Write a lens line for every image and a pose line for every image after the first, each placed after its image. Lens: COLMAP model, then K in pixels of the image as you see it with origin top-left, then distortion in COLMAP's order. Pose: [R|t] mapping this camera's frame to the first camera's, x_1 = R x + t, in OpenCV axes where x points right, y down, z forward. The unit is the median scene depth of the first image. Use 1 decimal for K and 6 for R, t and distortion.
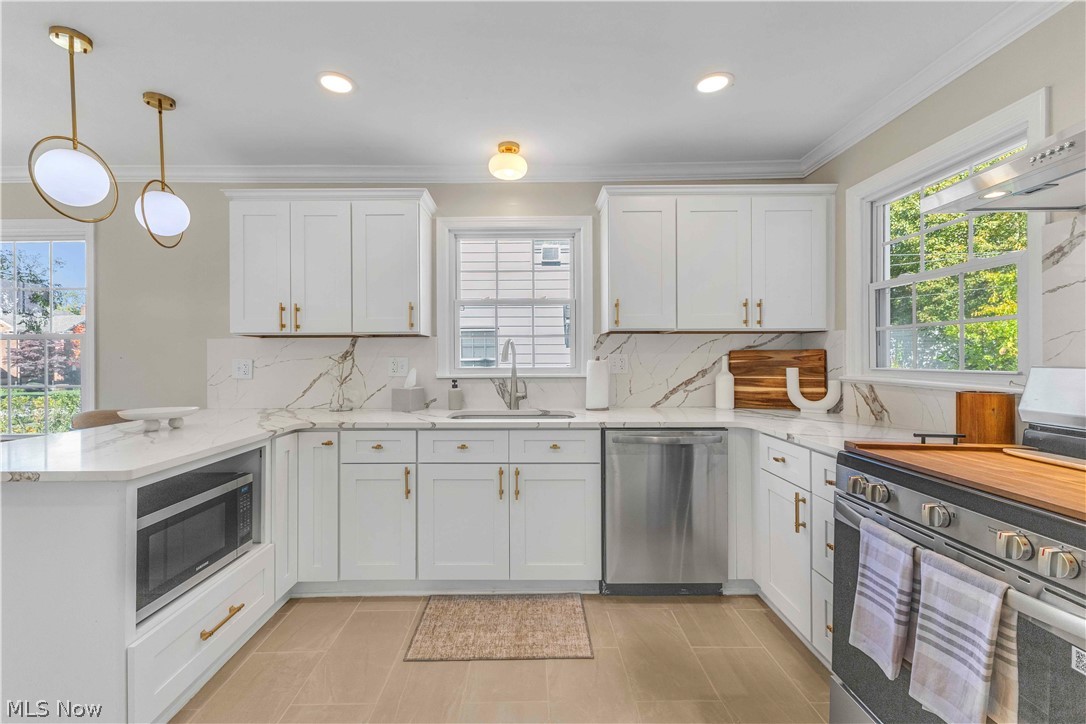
lens RADIAL K [[471.1, 0, 530.0], [0, 471.1, 357.6], [0, 0, 1]] dist [0.009427, -0.000191]
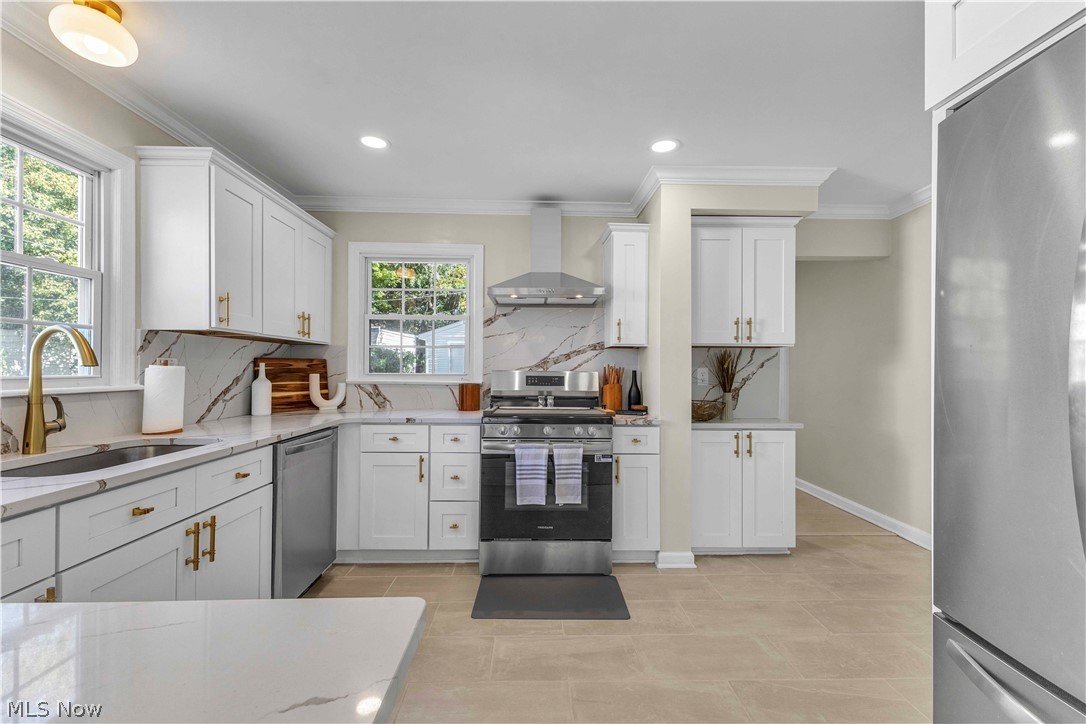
lens RADIAL K [[471.1, 0, 542.9], [0, 471.1, 368.1], [0, 0, 1]] dist [0.009427, -0.000191]
pose [[-0.023800, 0.007225, 0.999691, -0.691352], [-0.006173, 0.999954, -0.007374, 0.012532], [-0.999698, -0.006346, -0.023754, 0.479347]]
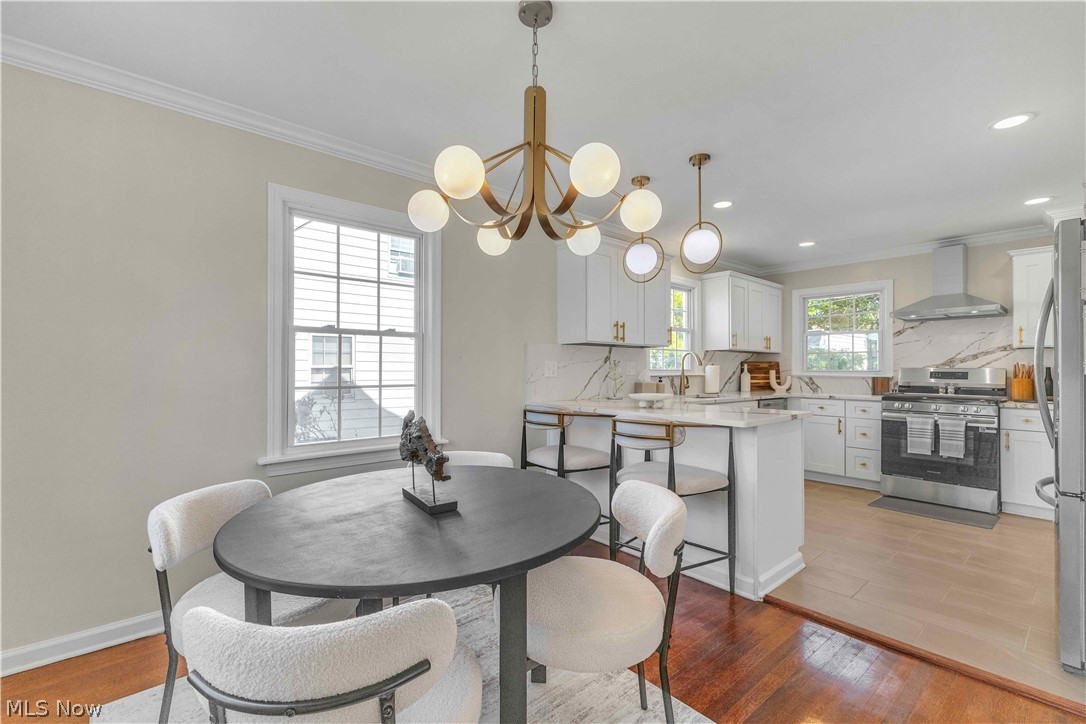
lens RADIAL K [[471.1, 0, 539.8], [0, 471.1, 364.5], [0, 0, 1]] dist [0.009427, -0.000191]
pose [[0.754096, 0.015610, 0.656579, -1.682754], [-0.008570, 0.999866, -0.013929, 0.035643], [-0.656708, 0.004877, 0.754129, 0.110291]]
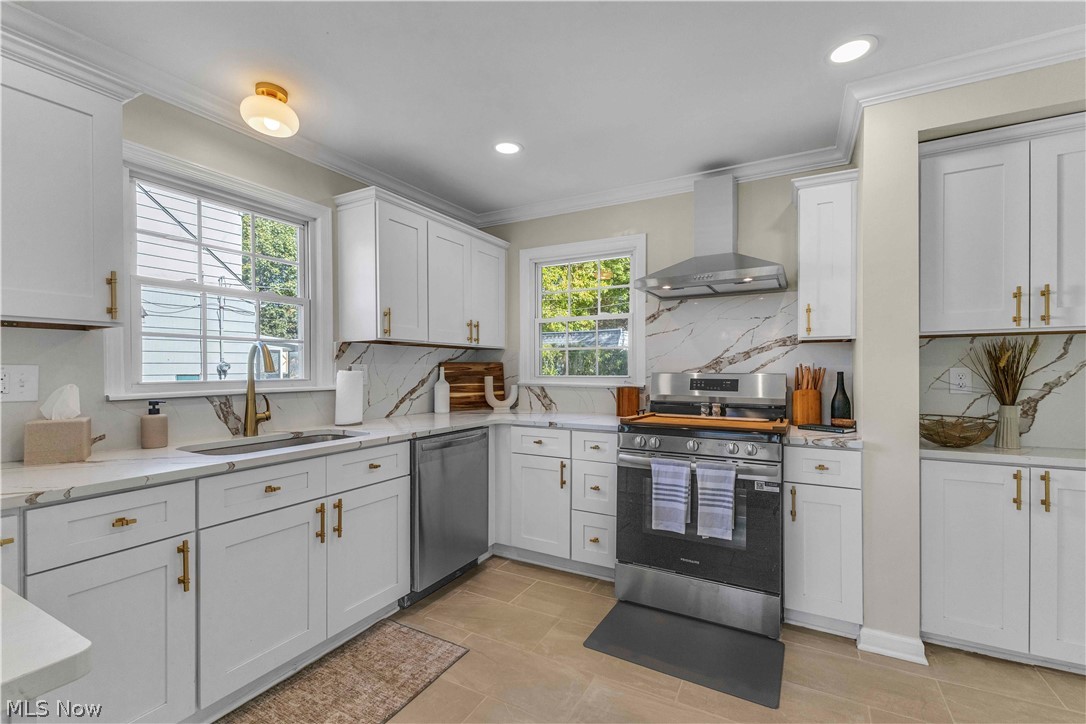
lens RADIAL K [[471.1, 0, 544.2], [0, 471.1, 373.1], [0, 0, 1]] dist [0.009427, -0.000191]
pose [[0.482223, -0.004064, 0.876039, -0.535777], [-0.000605, 0.999987, 0.004972, 0.006270], [-0.876048, -0.002928, 0.482215, 0.257951]]
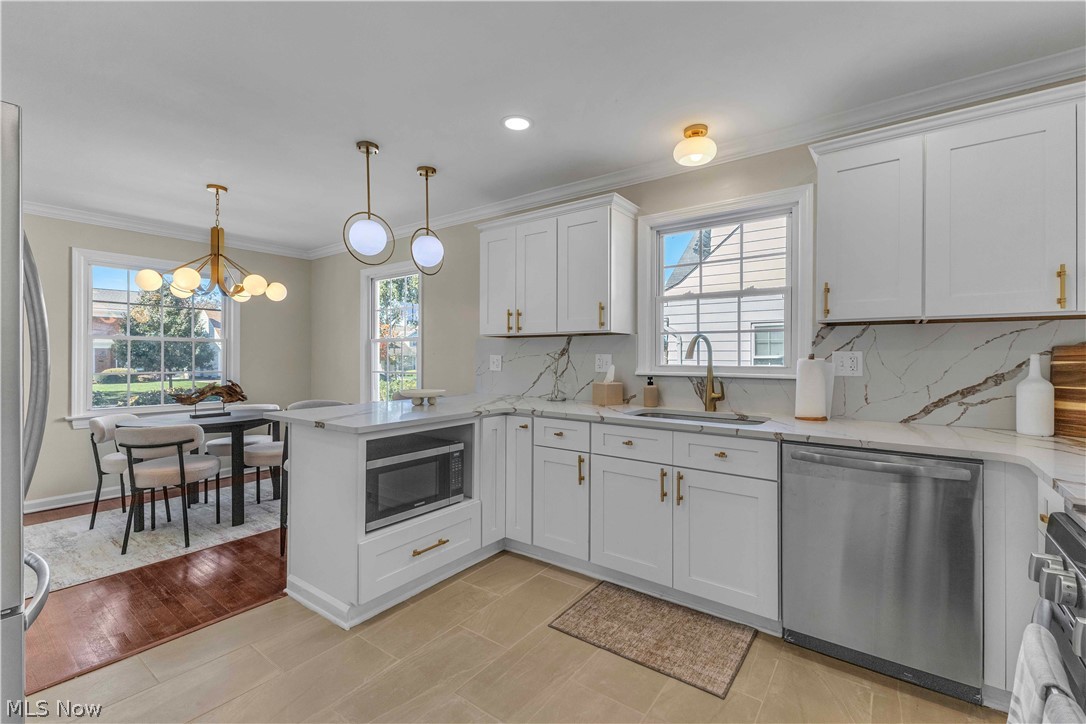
lens RADIAL K [[471.1, 0, 545.2], [0, 471.1, 355.3], [0, 0, 1]] dist [0.009427, -0.000191]
pose [[0.804873, 0.005391, -0.593423, 0.290568], [-0.004742, 0.999985, 0.002652, -0.000693], [0.593428, 0.000679, 0.804887, 0.072925]]
